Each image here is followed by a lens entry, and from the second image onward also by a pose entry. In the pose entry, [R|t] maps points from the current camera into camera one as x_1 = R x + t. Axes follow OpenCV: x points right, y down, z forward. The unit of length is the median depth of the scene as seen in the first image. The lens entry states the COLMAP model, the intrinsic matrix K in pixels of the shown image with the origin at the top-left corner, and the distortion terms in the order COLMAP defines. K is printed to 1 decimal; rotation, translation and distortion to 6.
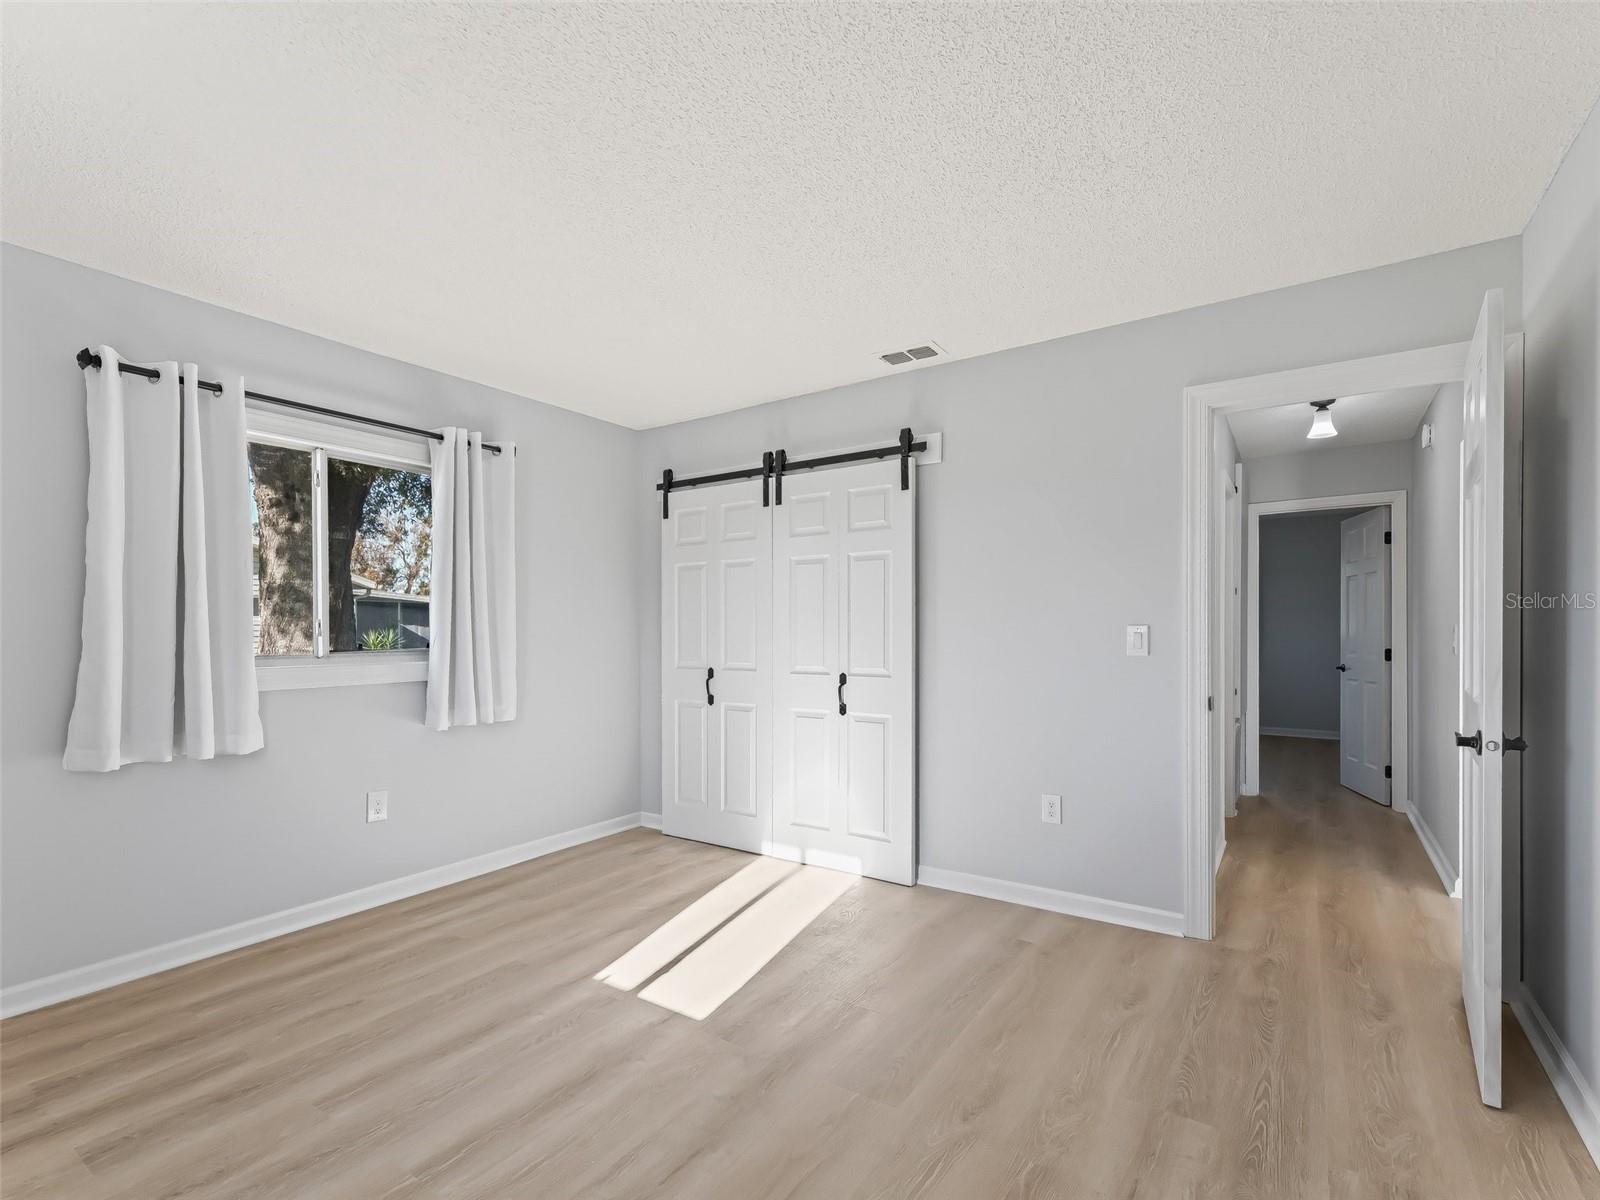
lens RADIAL K [[746.6, 0, 802.5], [0, 746.6, 595.8], [0, 0, 1]] dist [-0.001762, -0.000409]
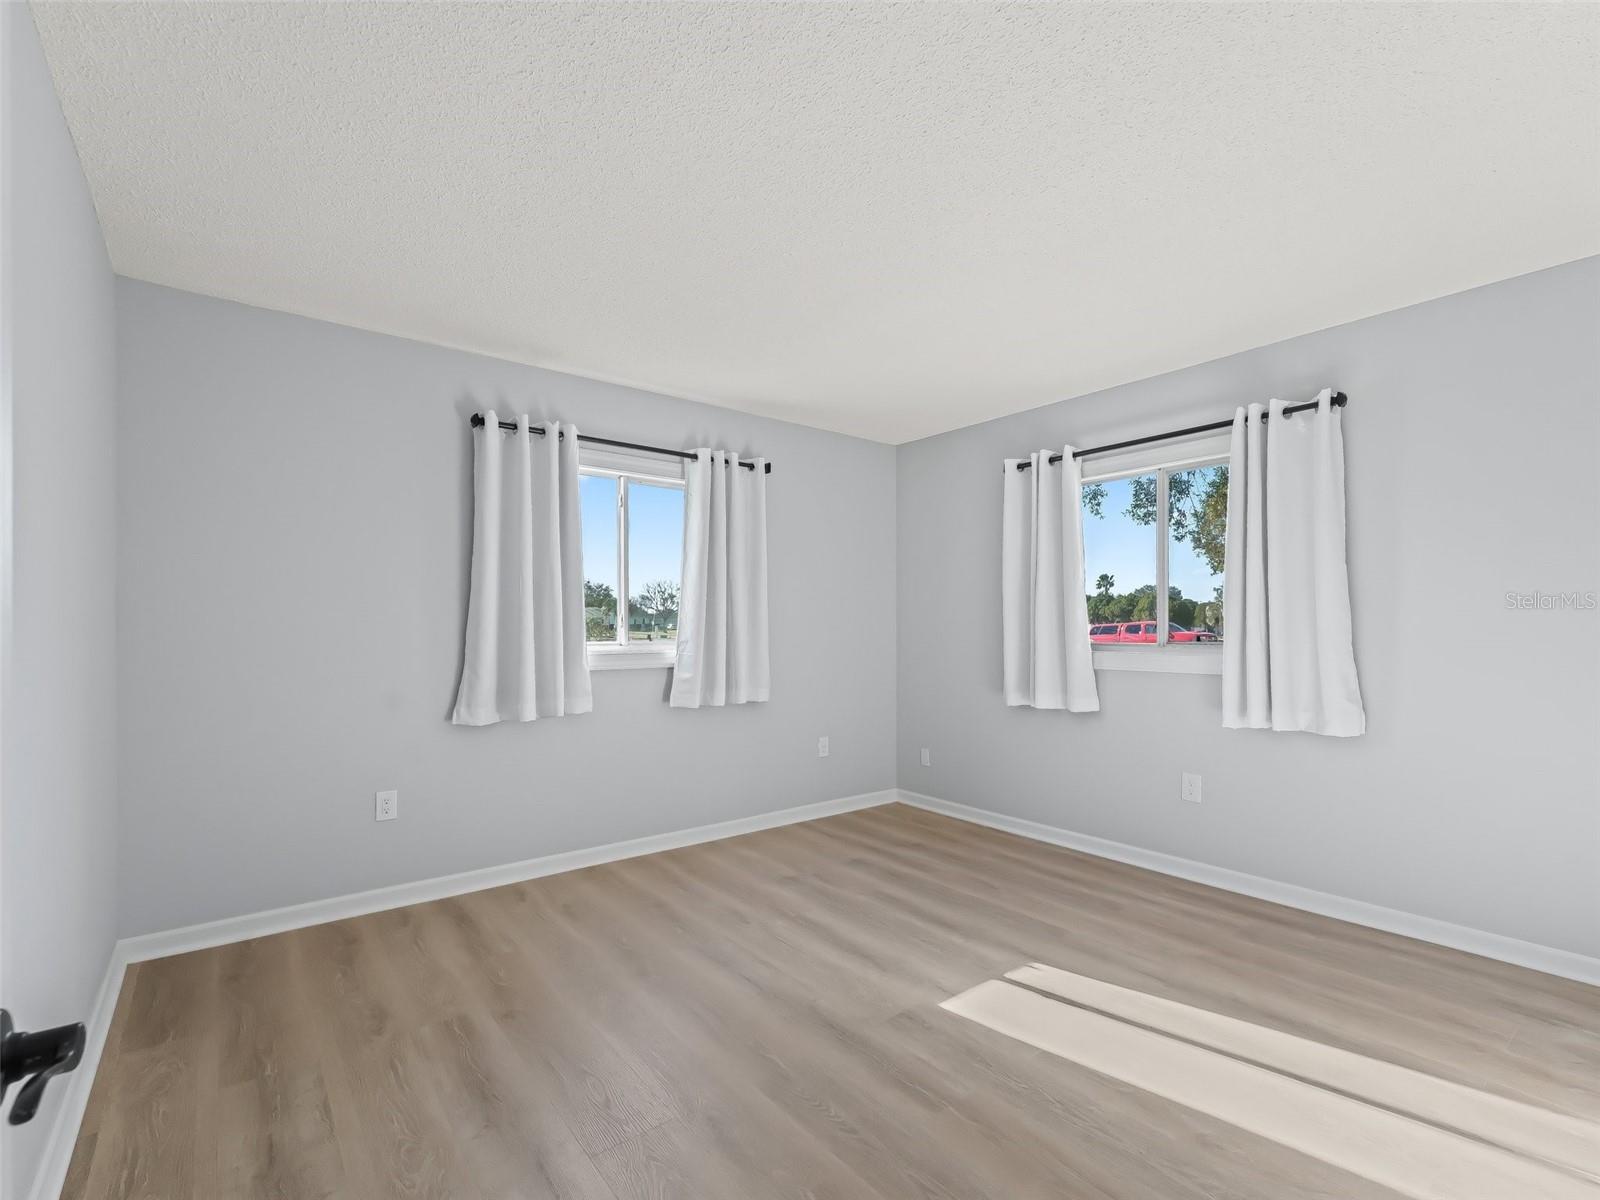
lens RADIAL K [[746.6, 0, 802.5], [0, 746.6, 595.8], [0, 0, 1]] dist [-0.001762, -0.000409]
pose [[-0.300816, -0.028915, -0.953244, 0.684997], [0.038928, 0.998335, -0.042567, 0.031349], [0.952887, -0.049913, -0.299189, 0.866231]]
